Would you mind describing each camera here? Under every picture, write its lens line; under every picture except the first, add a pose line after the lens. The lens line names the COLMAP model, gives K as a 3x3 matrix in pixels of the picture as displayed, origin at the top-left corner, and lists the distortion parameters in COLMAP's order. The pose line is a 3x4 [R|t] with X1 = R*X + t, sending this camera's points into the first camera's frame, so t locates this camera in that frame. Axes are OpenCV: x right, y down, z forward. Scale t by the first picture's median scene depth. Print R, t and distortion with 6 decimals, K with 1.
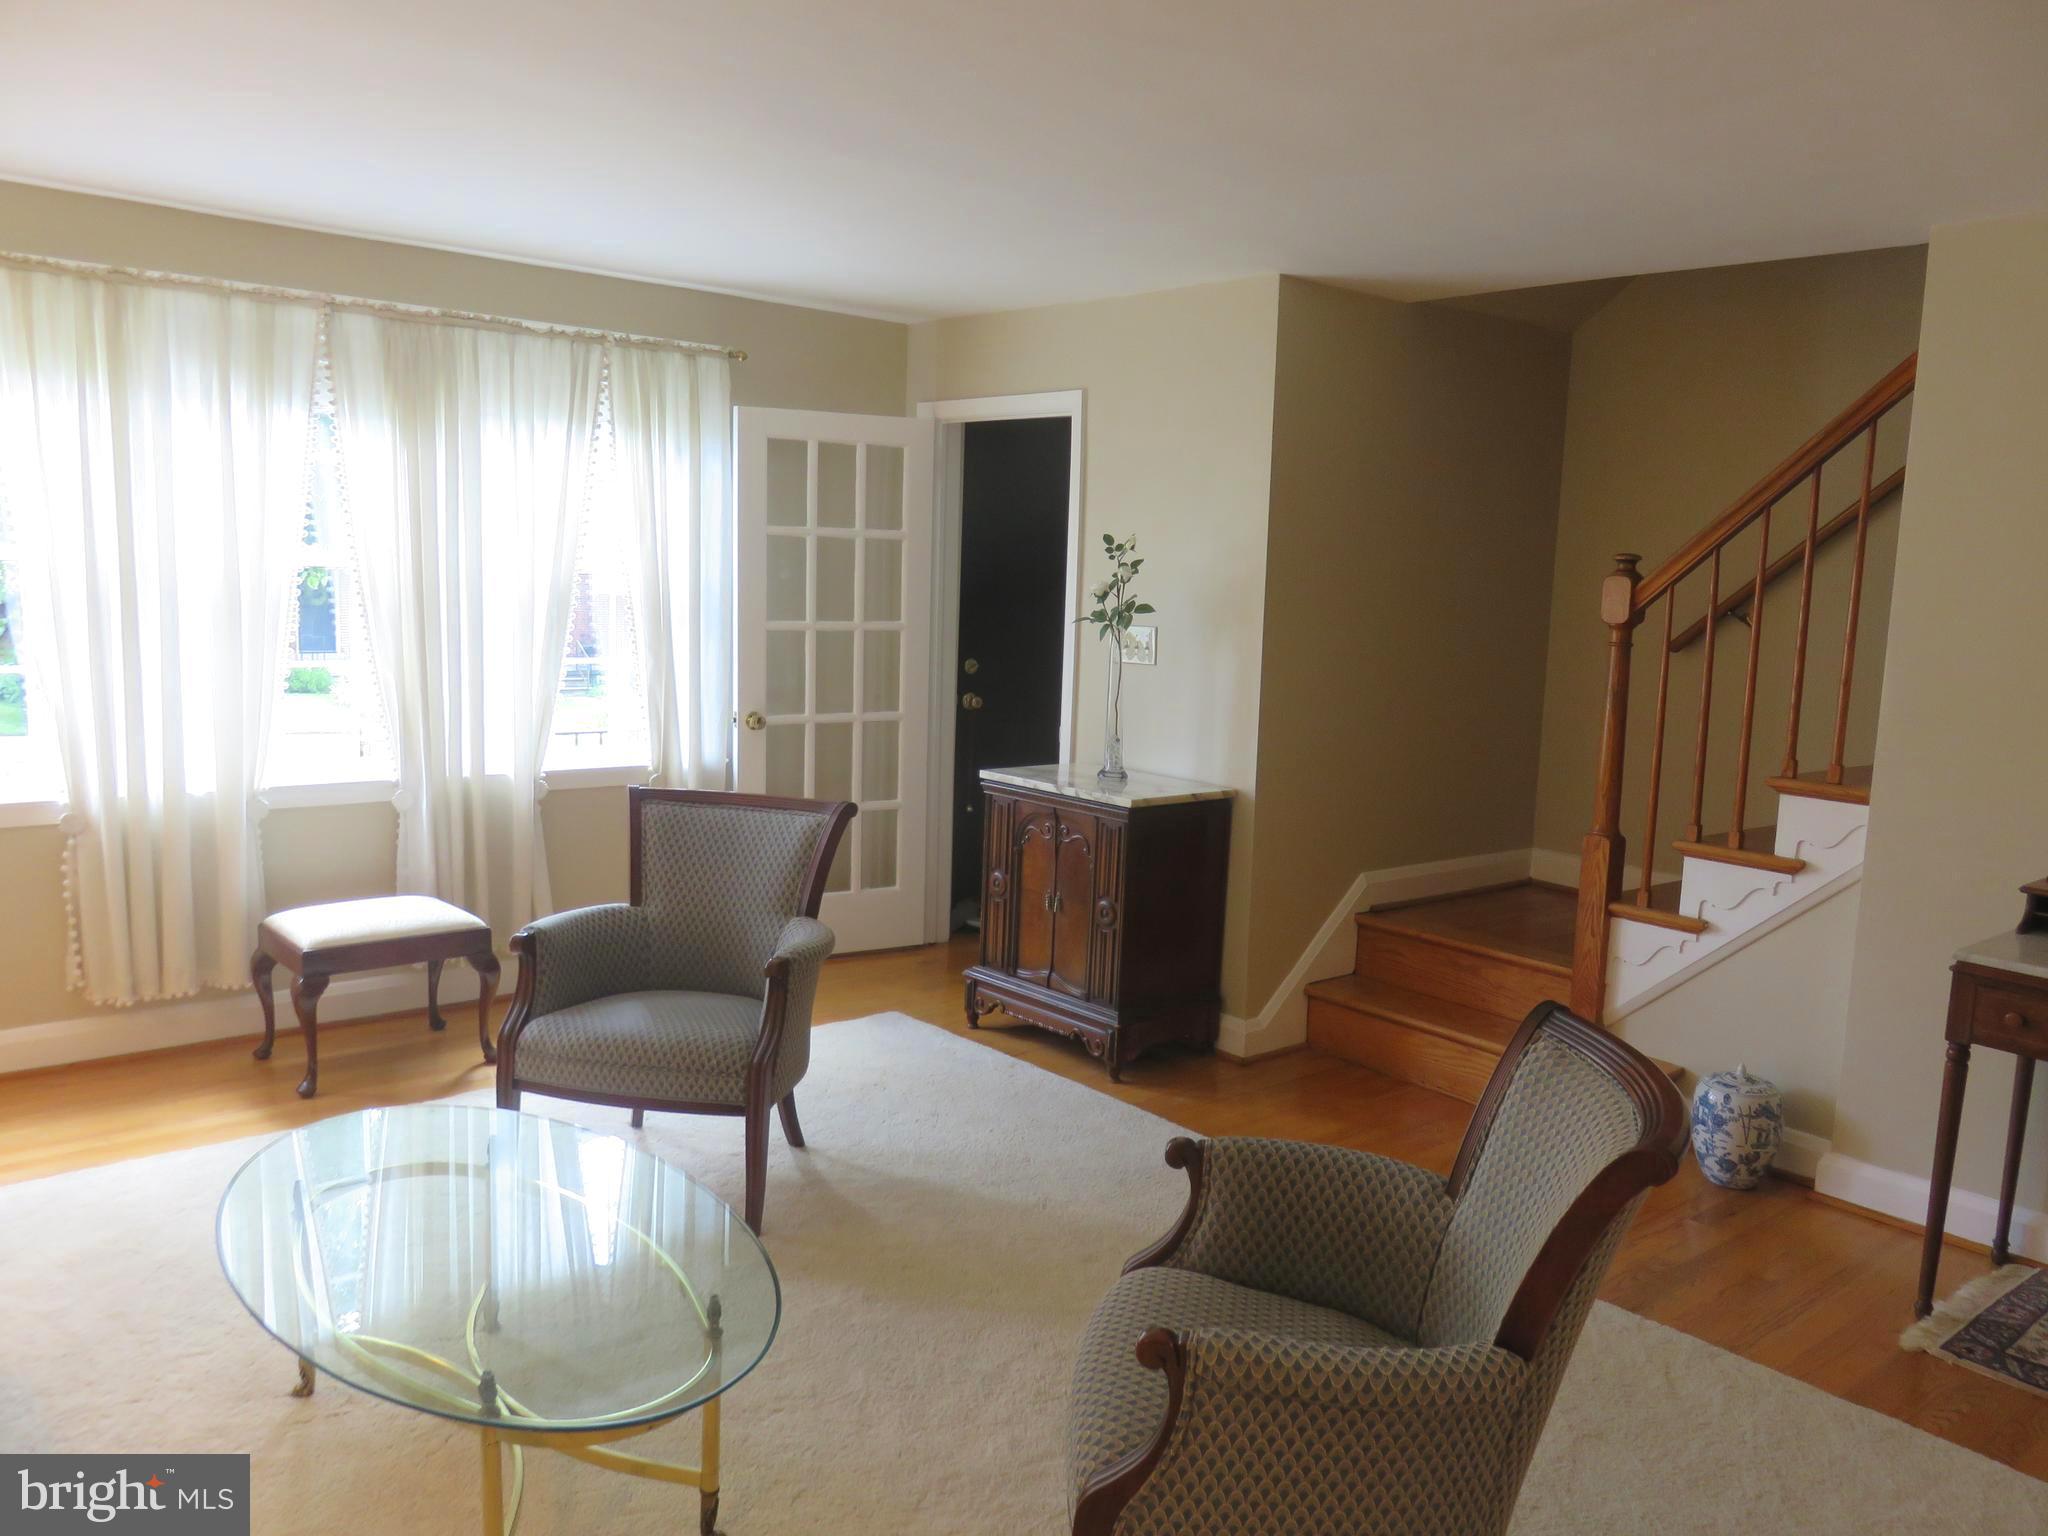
lens RADIAL K [[1538.9, 0, 1031.9], [0, 1538.9, 765.7], [0, 0, 1]] dist [-0.021279, 0.017742]
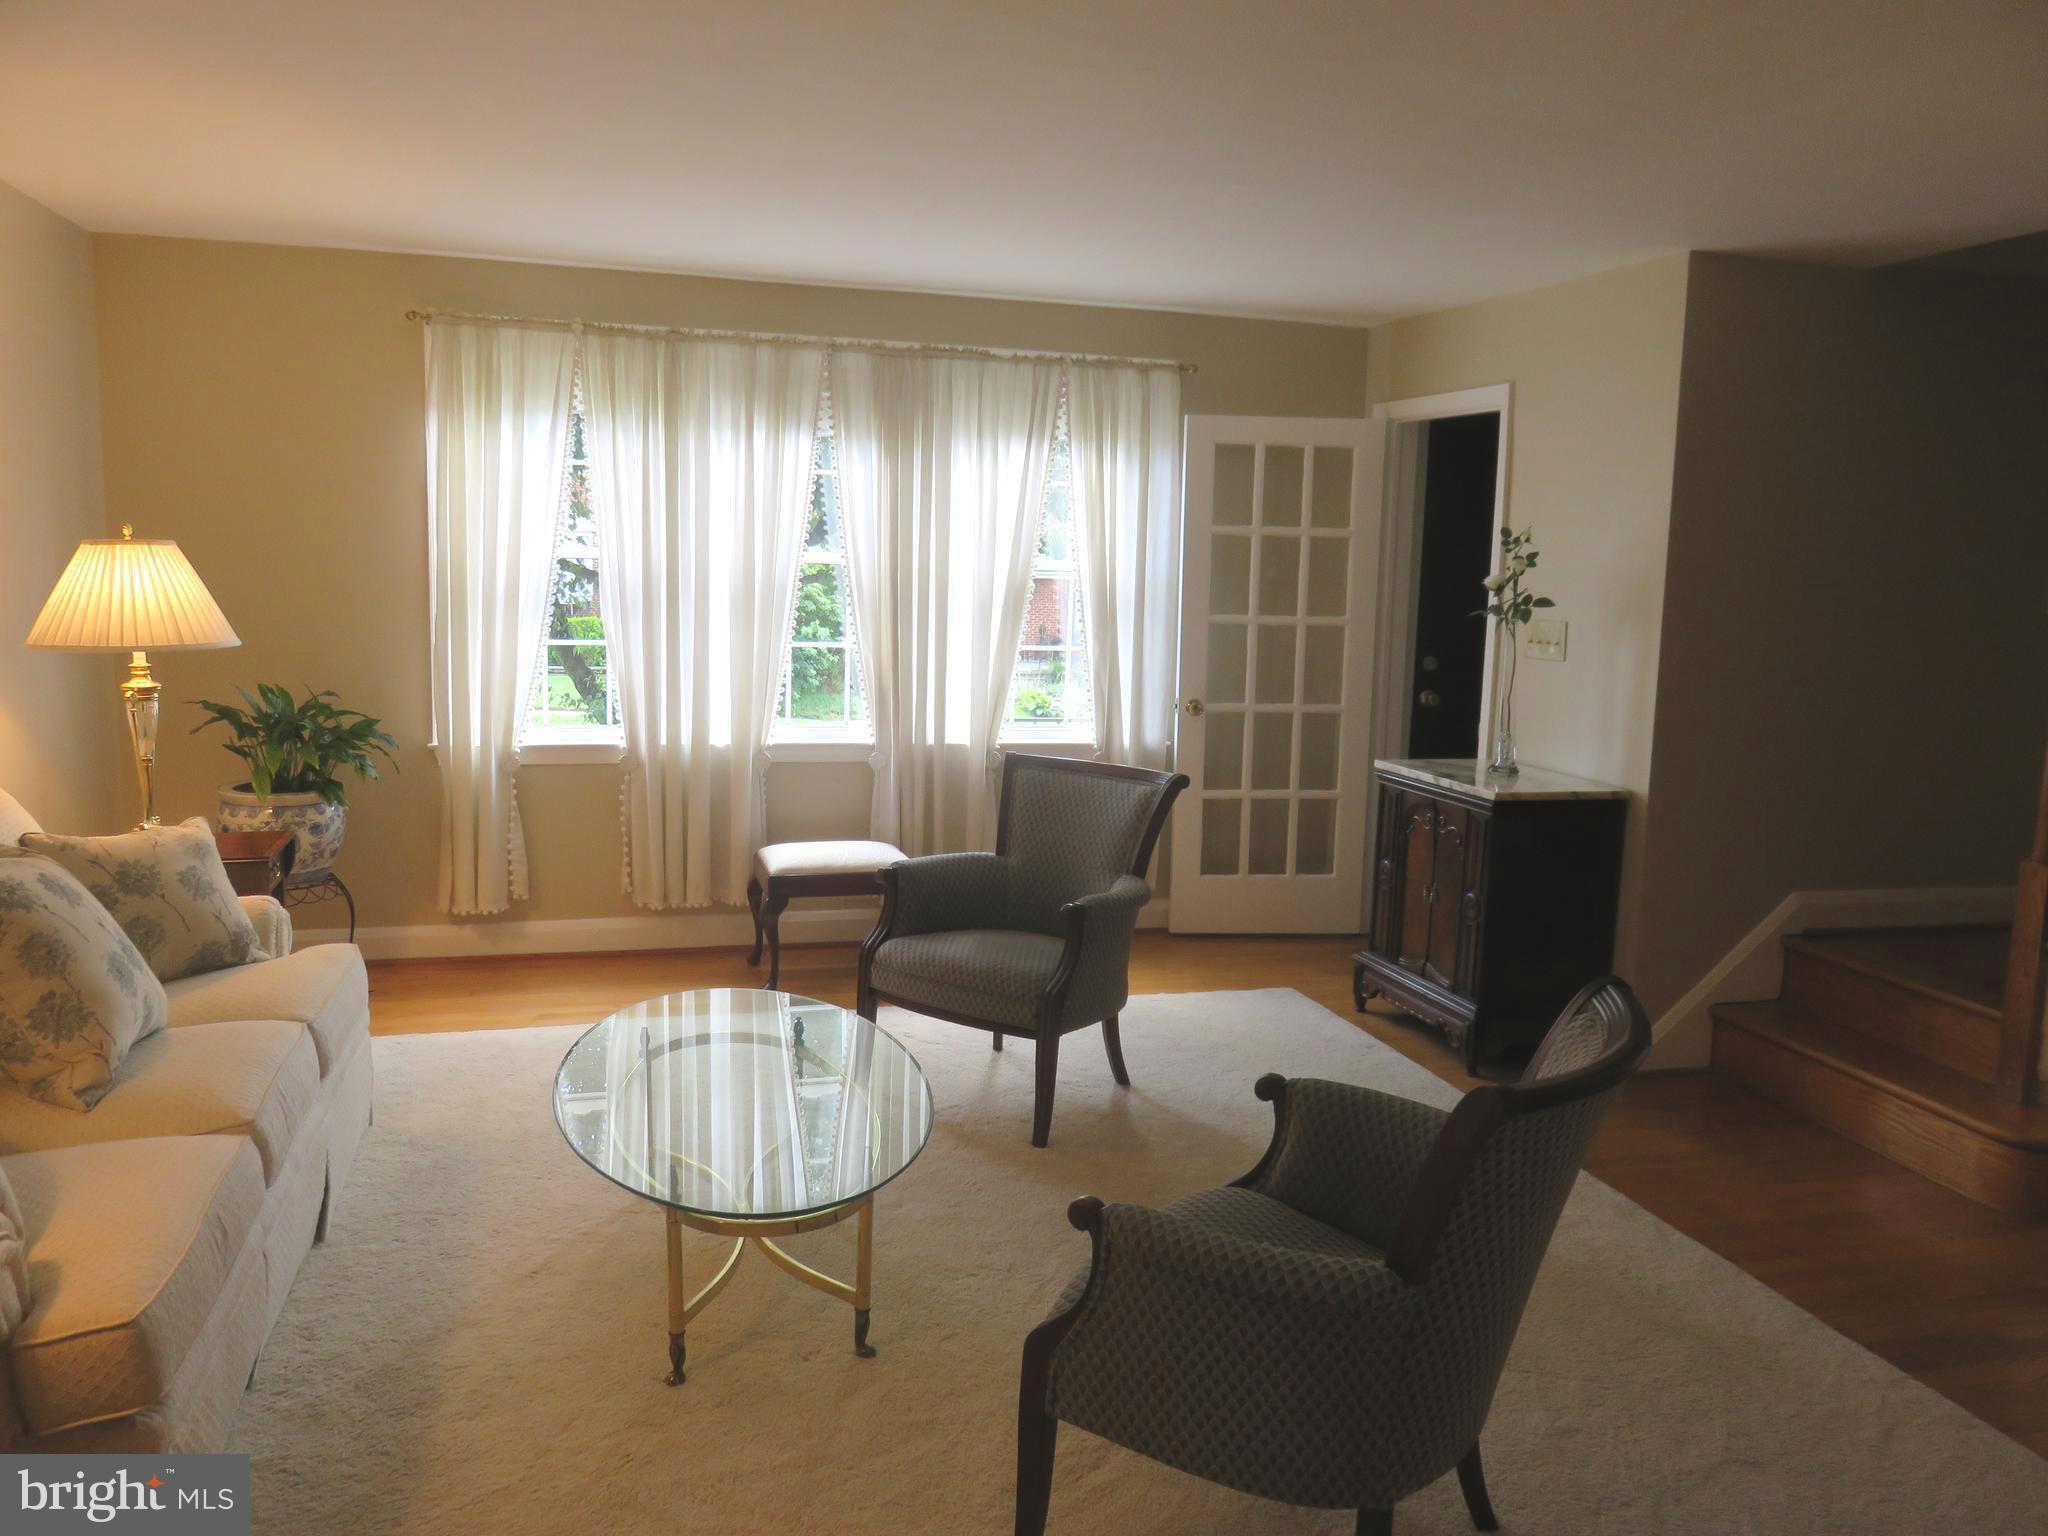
lens RADIAL K [[1538.9, 0, 1021.6], [0, 1538.9, 759.6], [0, 0, 1]] dist [-0.021279, 0.017742]
pose [[0.906938, 0.047052, -0.418628, 0.187988], [-0.051715, 0.998662, 0.000208, 0.015450], [0.418078, 0.021461, 0.908158, -0.028502]]
